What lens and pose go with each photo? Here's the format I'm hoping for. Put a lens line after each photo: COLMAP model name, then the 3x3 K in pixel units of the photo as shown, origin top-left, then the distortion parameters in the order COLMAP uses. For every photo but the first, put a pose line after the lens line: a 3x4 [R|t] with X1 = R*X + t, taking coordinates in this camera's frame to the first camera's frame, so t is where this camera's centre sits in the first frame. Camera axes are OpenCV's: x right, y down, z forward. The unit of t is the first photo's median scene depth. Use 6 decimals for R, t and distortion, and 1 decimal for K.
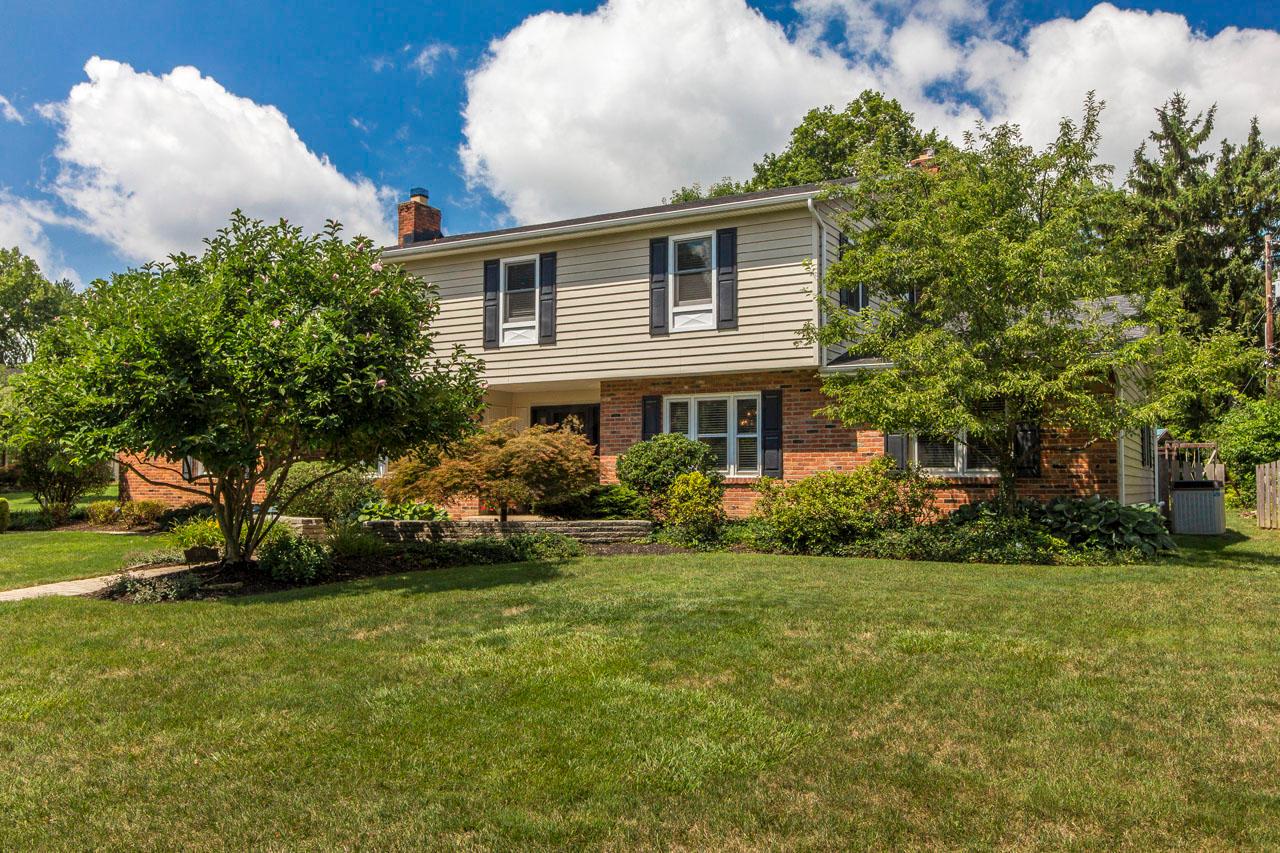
lens RADIAL K [[991.7, 0, 640.7], [0, 991.7, 433.9], [0, 0, 1]] dist [0.105863, 0.000713]
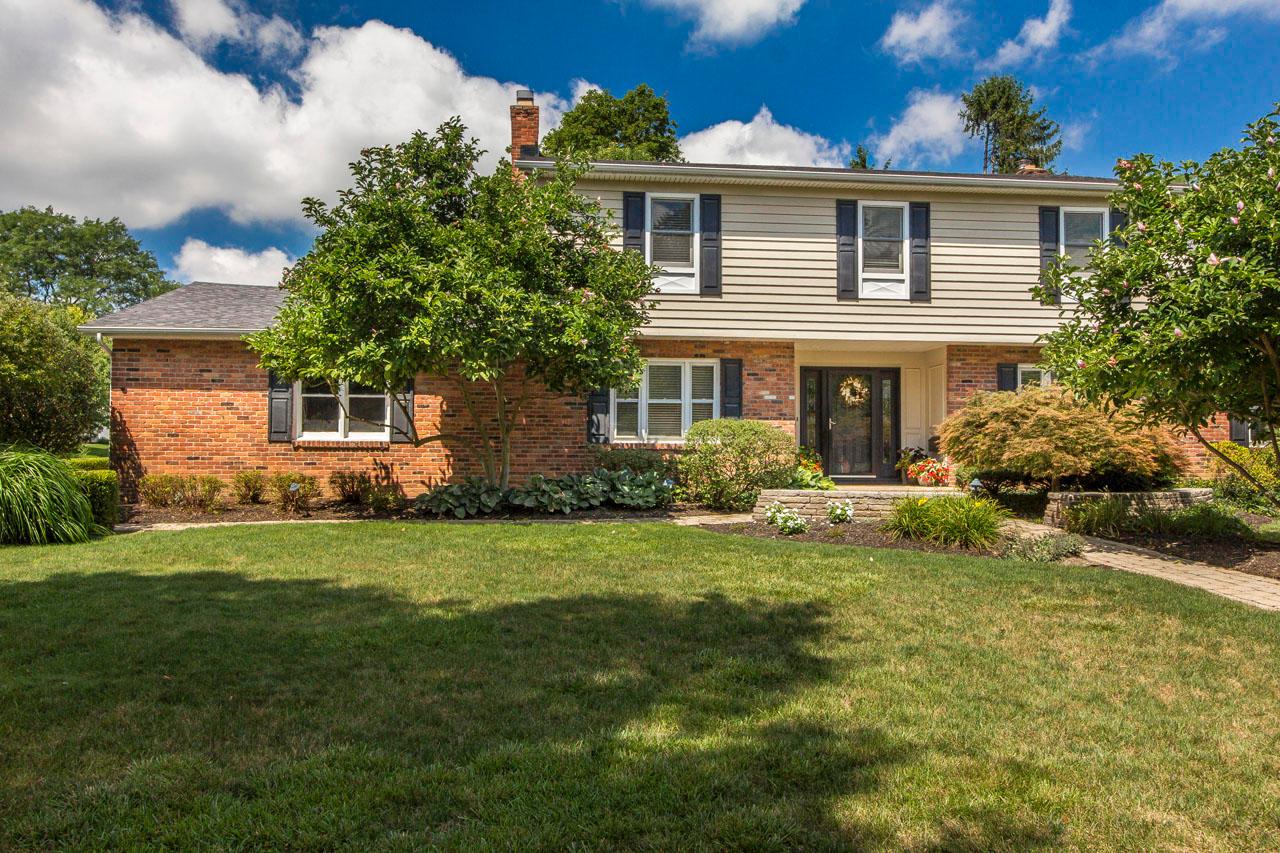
lens RADIAL K [[917.8, 0, 635.0], [0, 917.8, 446.1], [0, 0, 1]] dist [0.026277, -0.019453]
pose [[0.819197, 0.006270, 0.573479, -0.677873], [-0.034806, 0.998641, 0.038802, 0.017910], [-0.572456, -0.051747, 0.818301, 0.369664]]
